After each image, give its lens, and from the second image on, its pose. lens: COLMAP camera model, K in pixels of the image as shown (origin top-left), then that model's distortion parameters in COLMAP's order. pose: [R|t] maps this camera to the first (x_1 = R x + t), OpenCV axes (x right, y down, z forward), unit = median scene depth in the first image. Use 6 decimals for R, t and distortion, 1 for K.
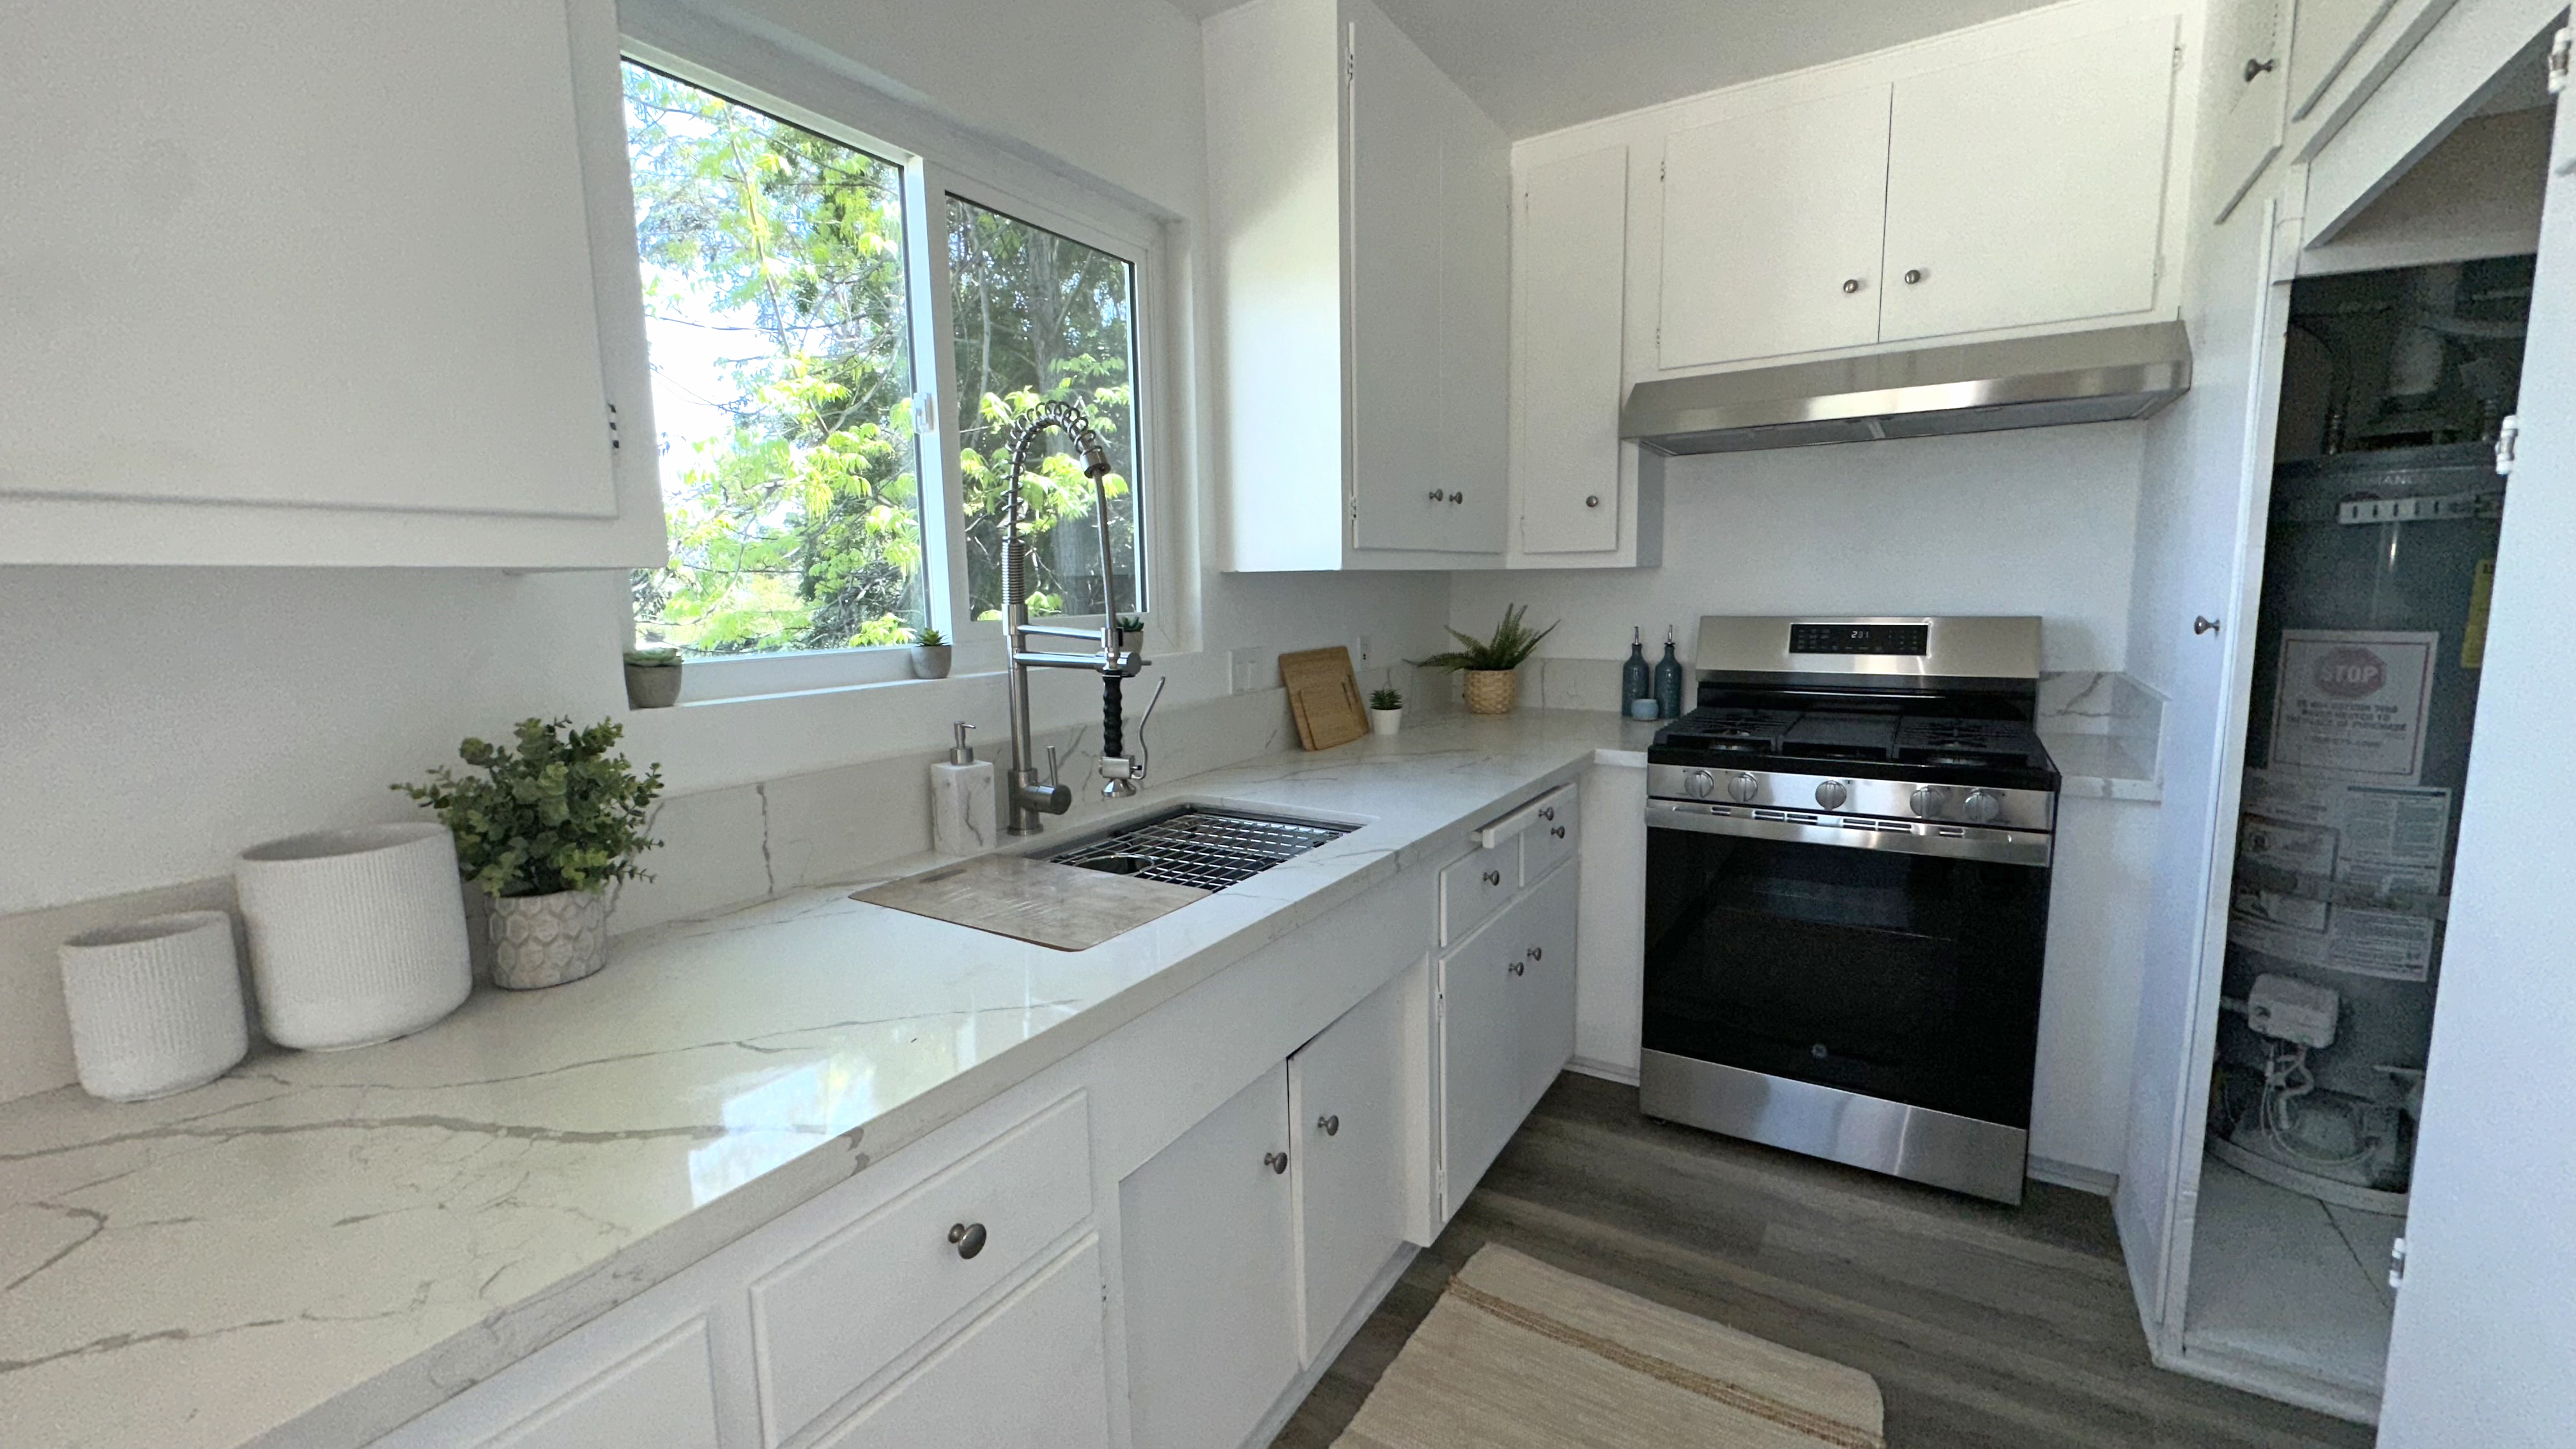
lens RADIAL K [[1043.4, 0, 1305.3], [0, 1043.4, 737.0], [0, 0, 1]] dist [0.000099, 0.000236]
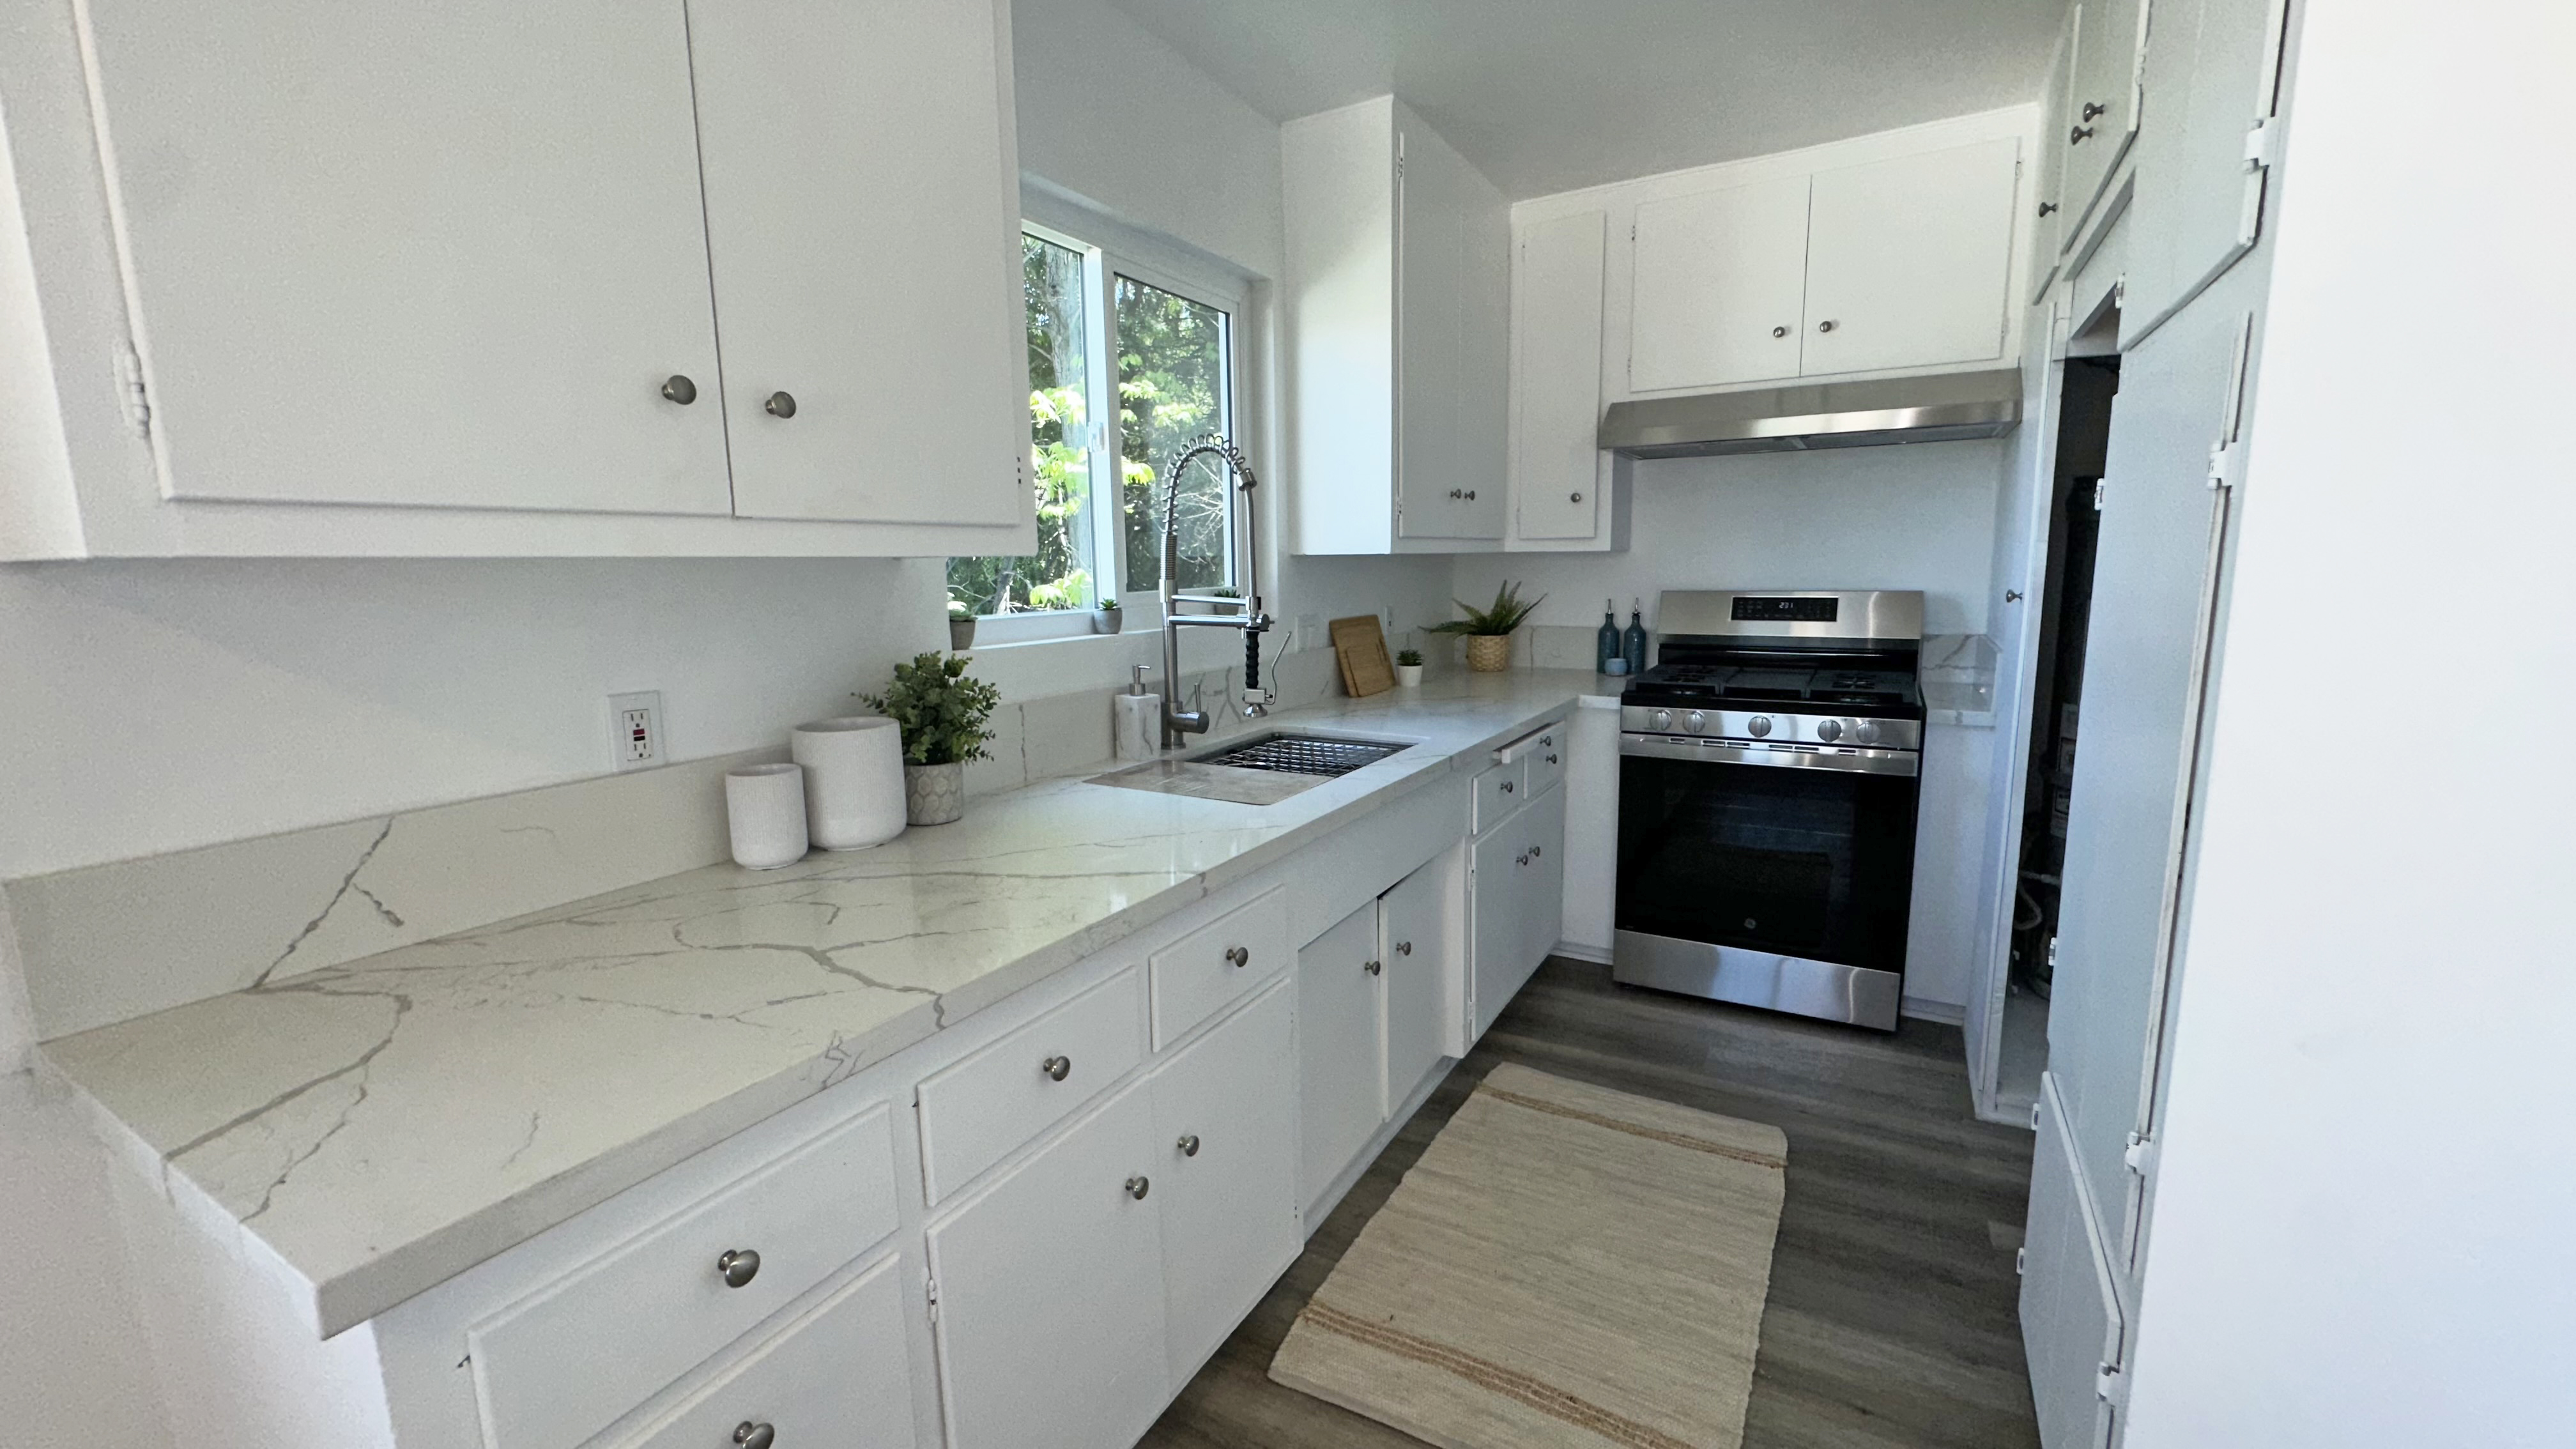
lens RADIAL K [[1043.4, 0, 1305.2], [0, 1043.4, 735.6], [0, 0, 1]] dist [0.000099, 0.000236]
pose [[0.999264, -0.003405, 0.038212, -0.131851], [0.002594, 0.999771, 0.021236, 0.041933], [-0.038276, -0.021121, 0.999044, -0.323571]]
